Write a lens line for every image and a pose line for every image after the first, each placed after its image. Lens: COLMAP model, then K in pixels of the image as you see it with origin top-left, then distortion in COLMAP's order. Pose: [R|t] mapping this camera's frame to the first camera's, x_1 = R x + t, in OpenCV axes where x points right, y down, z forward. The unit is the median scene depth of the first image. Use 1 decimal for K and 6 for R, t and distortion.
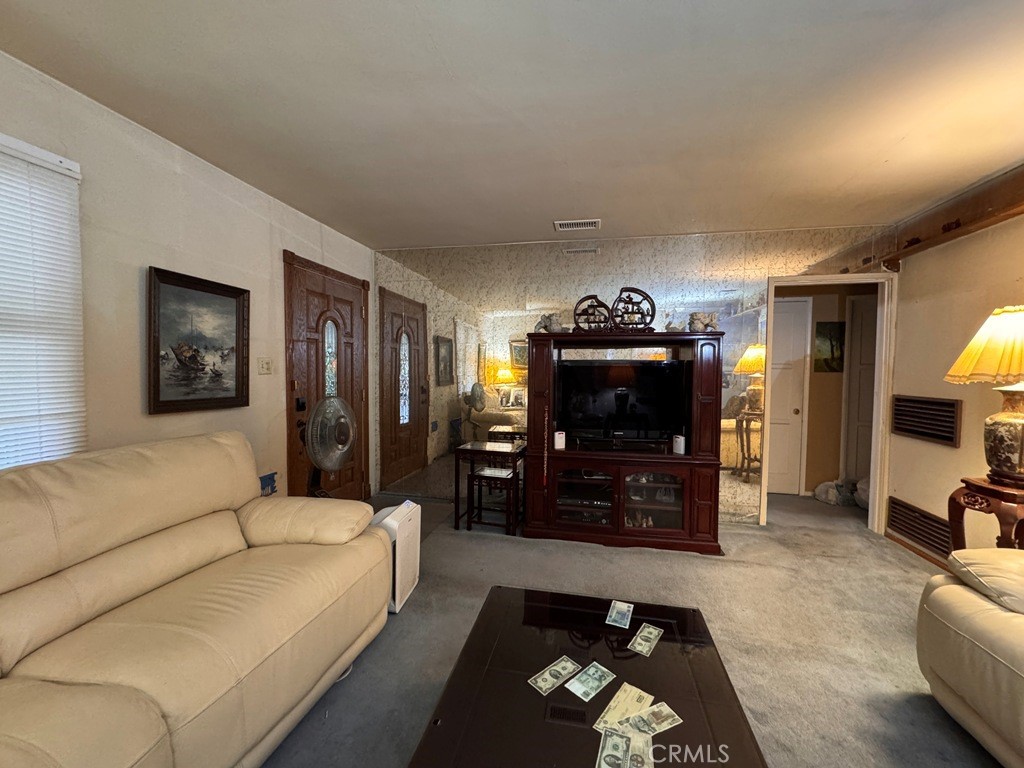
lens RADIAL K [[408.2, 0, 512.0], [0, 408.2, 384.0], [0, 0, 1]] dist [-0.001052, 0.000145]
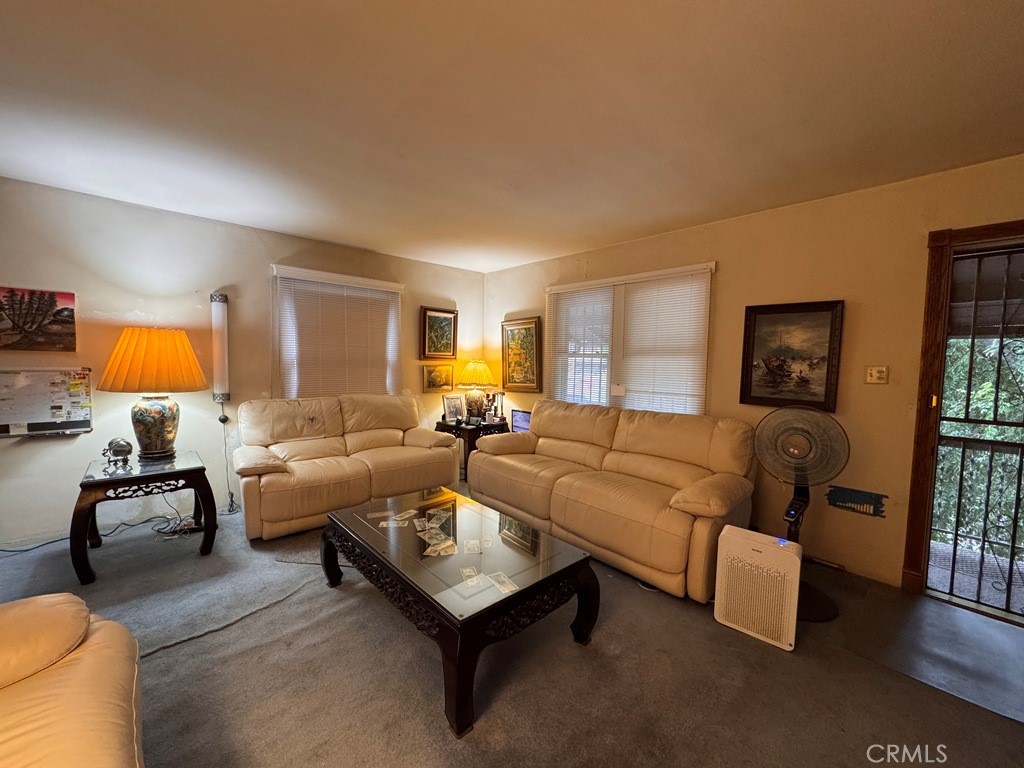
lens RADIAL K [[408.2, 0, 512.0], [0, 408.2, 384.0], [0, 0, 1]] dist [-0.001052, 0.000145]
pose [[-0.587250, 0.030878, -0.808816, 0.759110], [-0.050863, 0.995889, 0.074949, -0.061931], [0.807806, 0.085153, -0.583265, 1.064376]]
